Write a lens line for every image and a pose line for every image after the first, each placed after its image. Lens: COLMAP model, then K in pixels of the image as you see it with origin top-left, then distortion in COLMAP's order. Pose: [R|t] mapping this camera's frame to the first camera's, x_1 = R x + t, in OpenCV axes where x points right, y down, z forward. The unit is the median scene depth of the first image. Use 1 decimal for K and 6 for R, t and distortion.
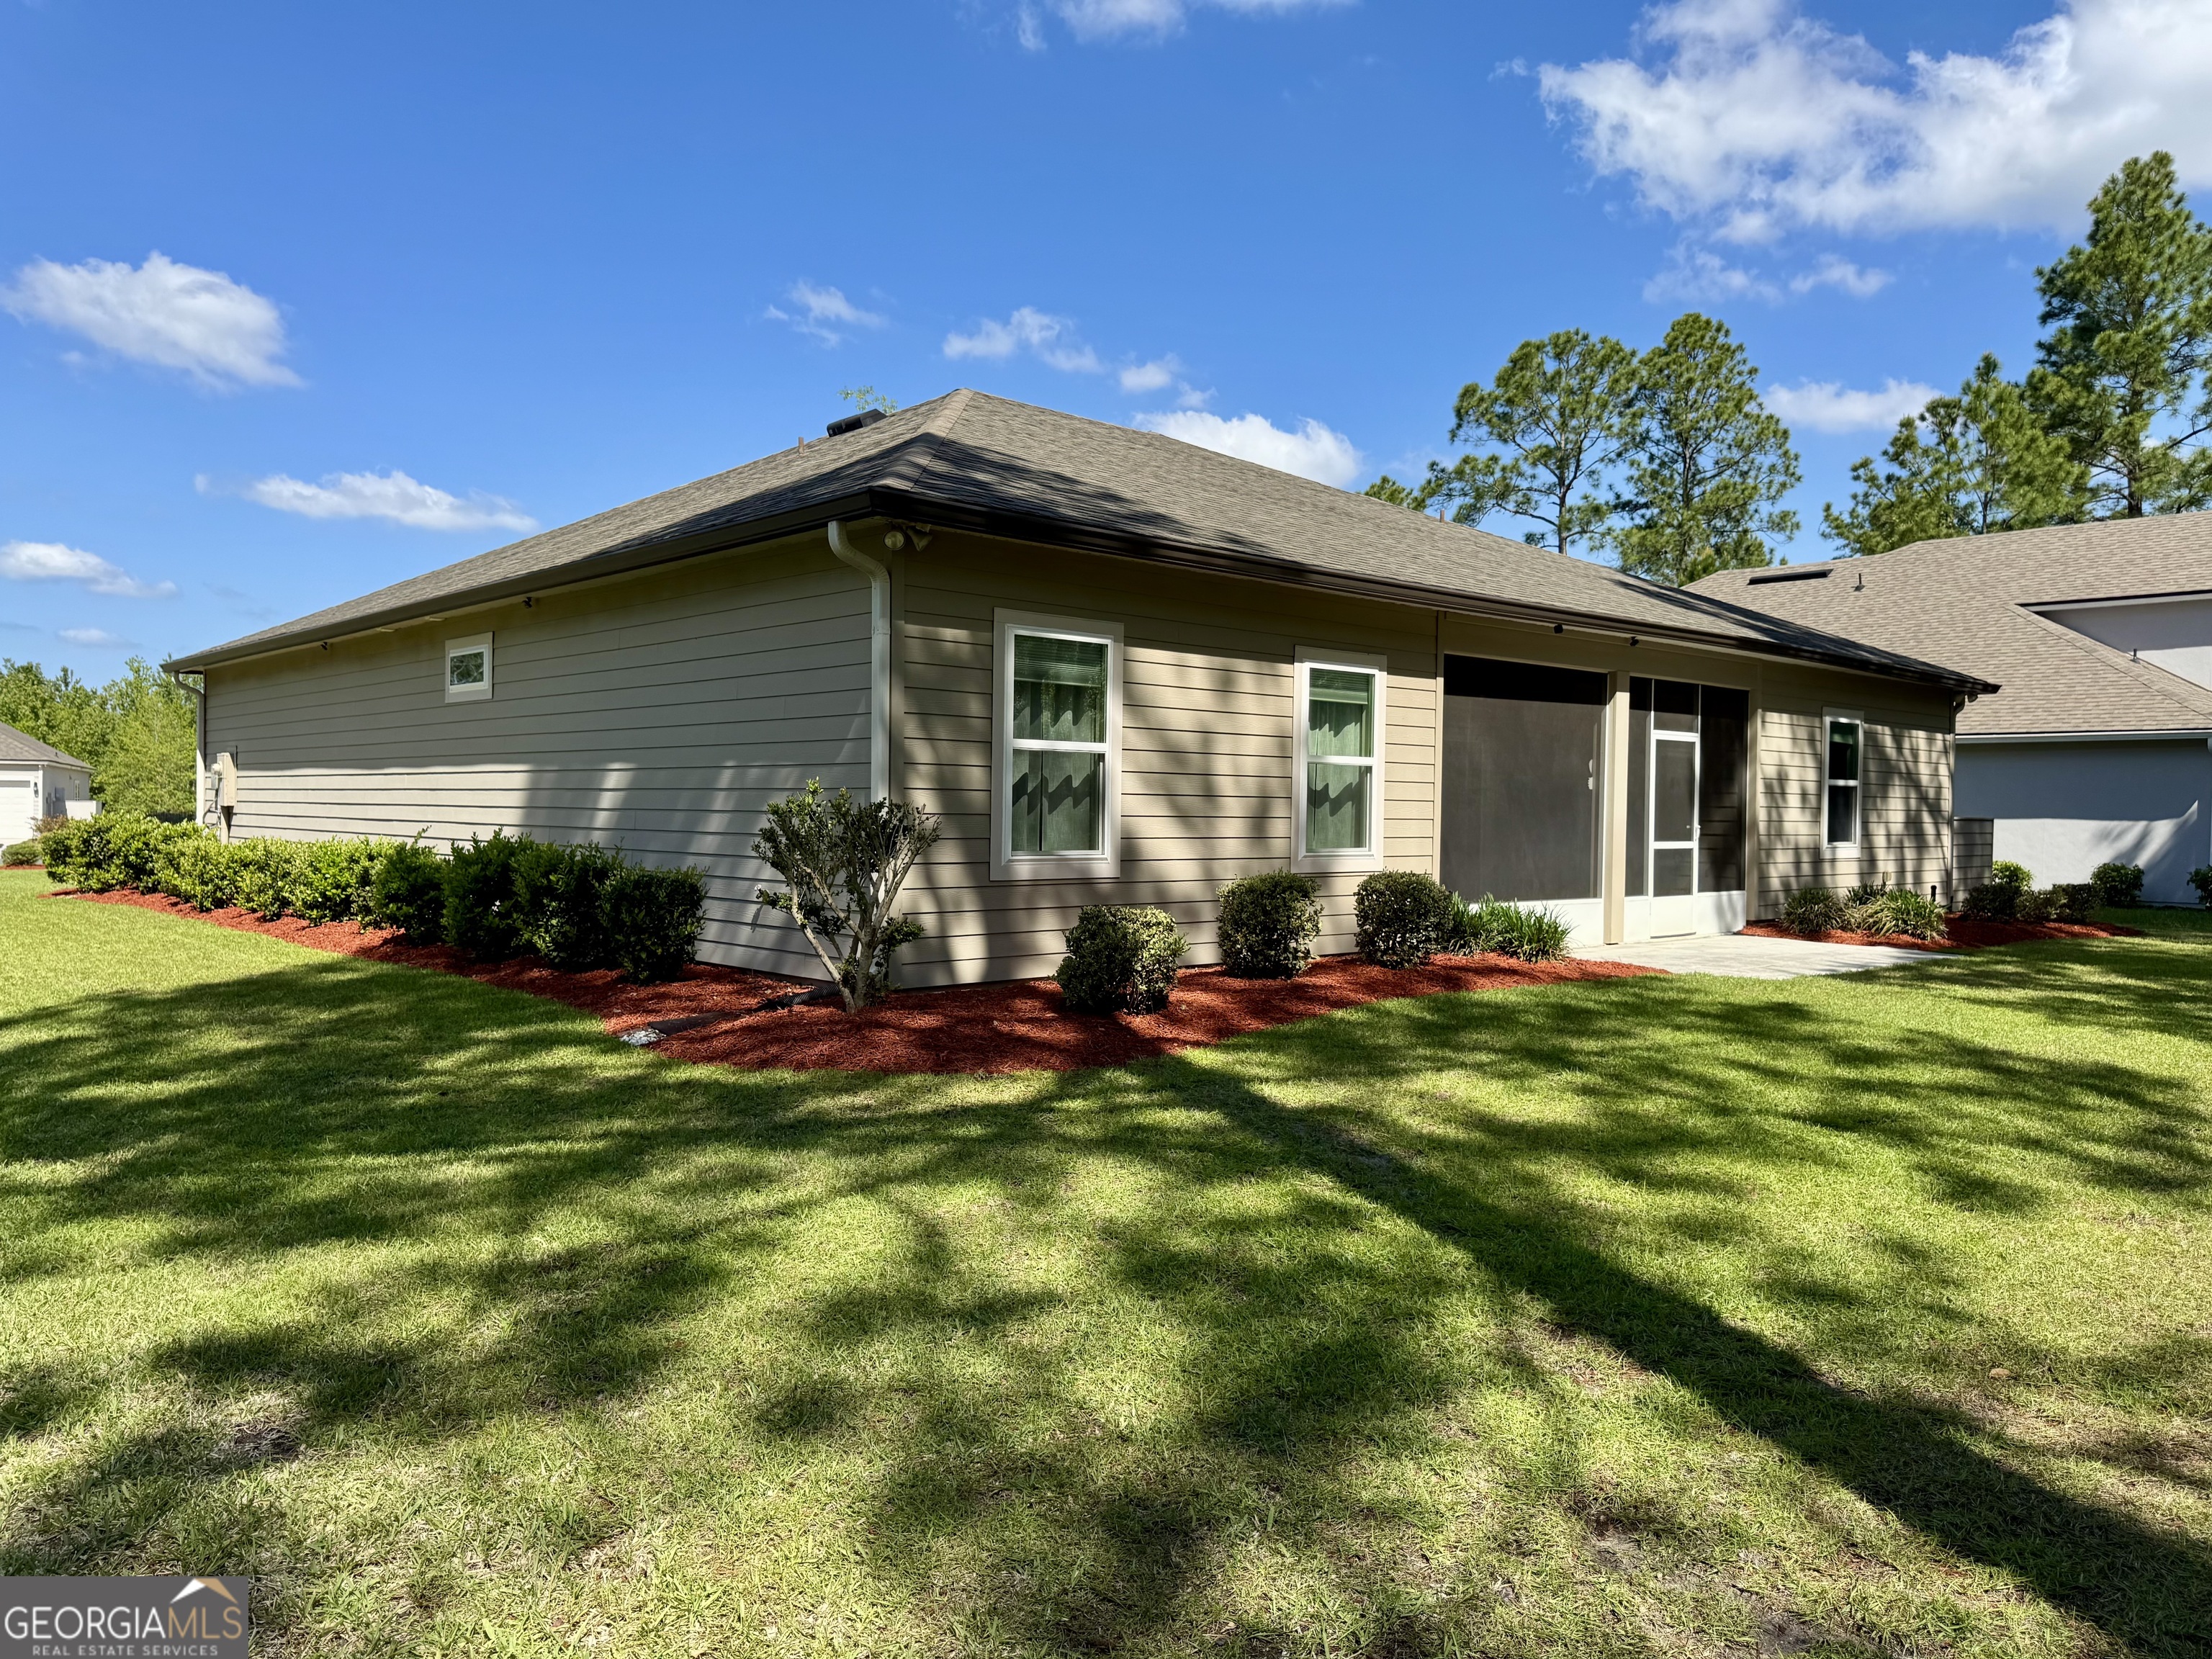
lens RADIAL K [[1594.4, 0, 1107.6], [0, 1594.4, 826.5], [0, 0, 1]] dist [0.045376, -0.058674]
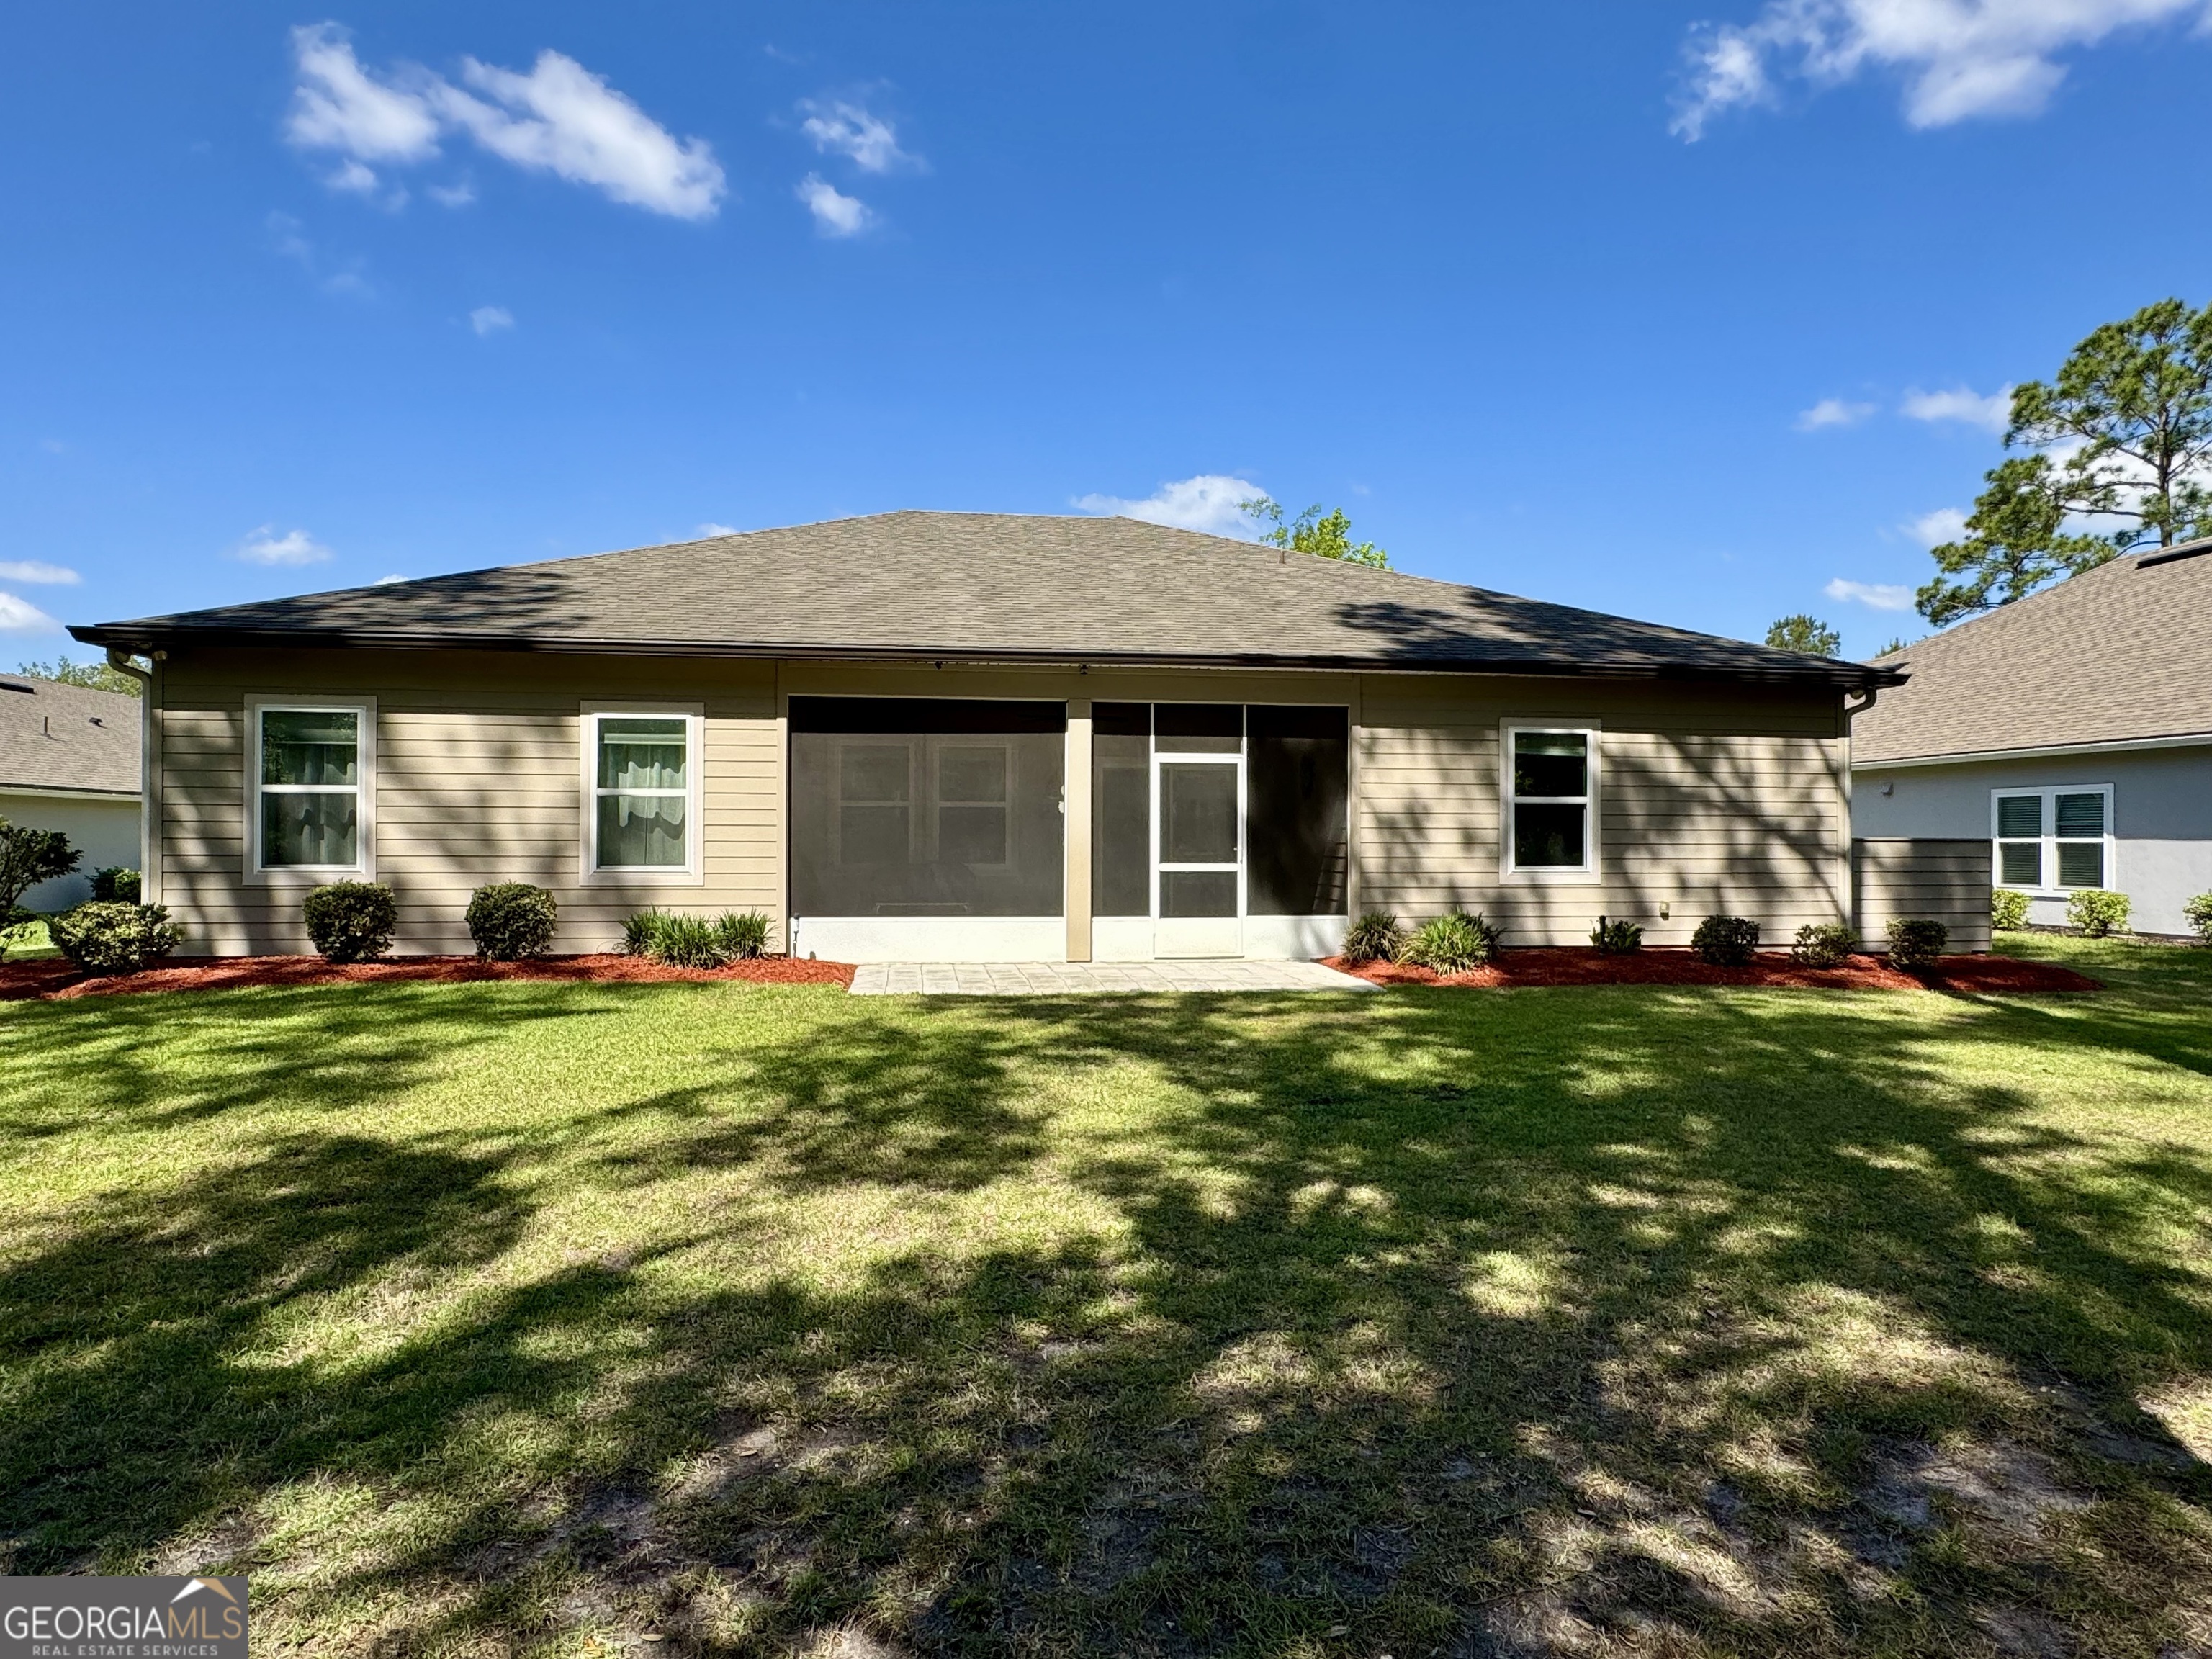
lens RADIAL K [[1287.2, 0, 1105.1], [0, 1287.2, 833.1], [0, 0, 1]] dist [-0.001603, 0.000940]
pose [[0.835393, -0.012066, -0.549520, 0.822351], [0.002075, 0.999821, -0.018798, 0.005851], [0.549649, 0.014564, 0.835269, 0.329270]]
